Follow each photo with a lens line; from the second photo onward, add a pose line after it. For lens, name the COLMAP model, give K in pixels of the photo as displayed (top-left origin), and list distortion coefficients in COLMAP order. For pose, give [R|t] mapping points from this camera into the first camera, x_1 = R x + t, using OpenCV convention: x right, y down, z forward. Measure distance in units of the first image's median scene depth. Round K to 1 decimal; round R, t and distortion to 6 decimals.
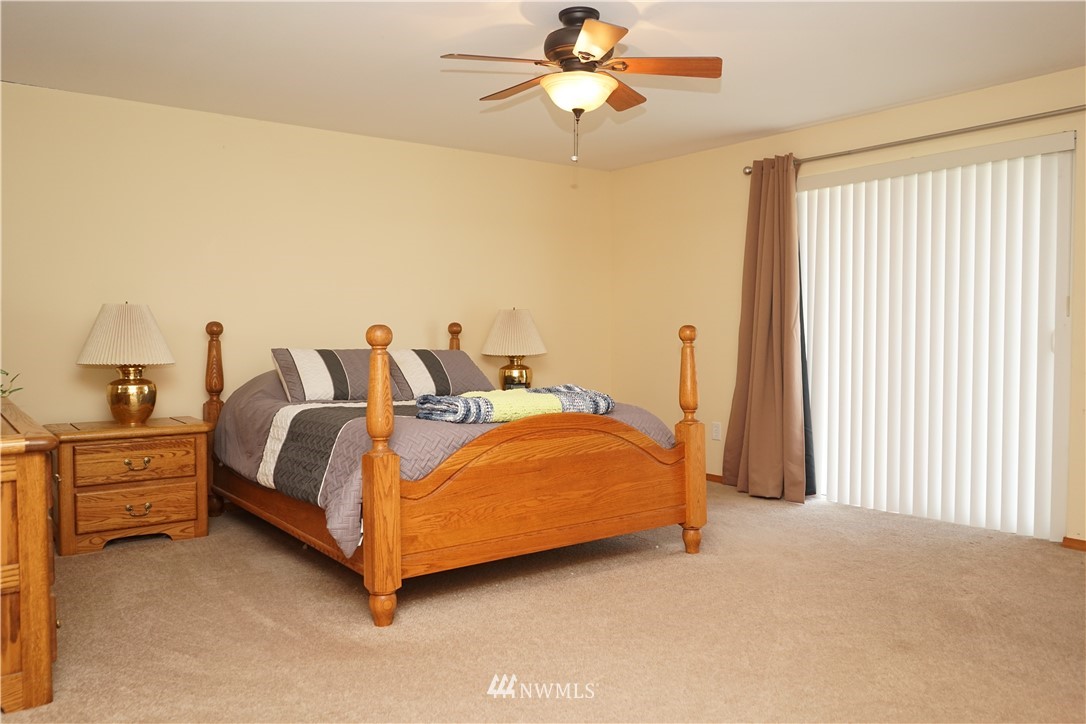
lens RADIAL K [[832.7, 0, 543.8], [0, 832.7, 361.7], [0, 0, 1]] dist [-0.023770, 0.012527]
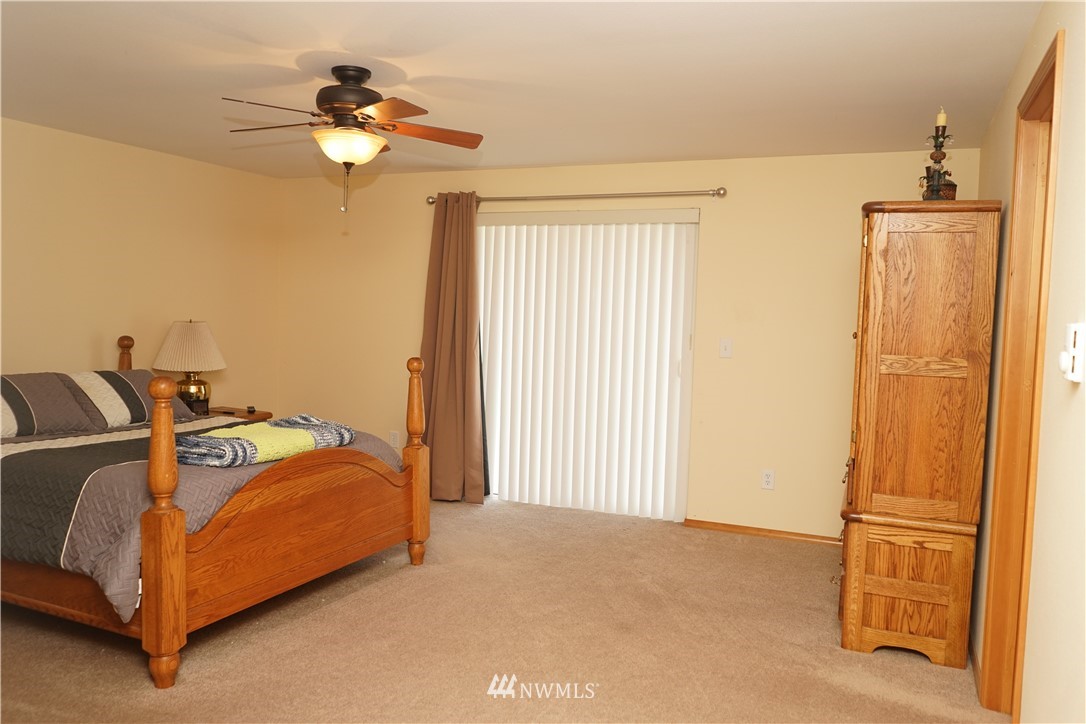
lens RADIAL K [[832.7, 0, 543.8], [0, 832.7, 361.7], [0, 0, 1]] dist [-0.023770, 0.012527]
pose [[0.873980, -0.001516, 0.485960, -0.232953], [-0.013394, 0.999540, 0.027208, -0.078124], [-0.485777, -0.030288, 0.873558, -0.037834]]
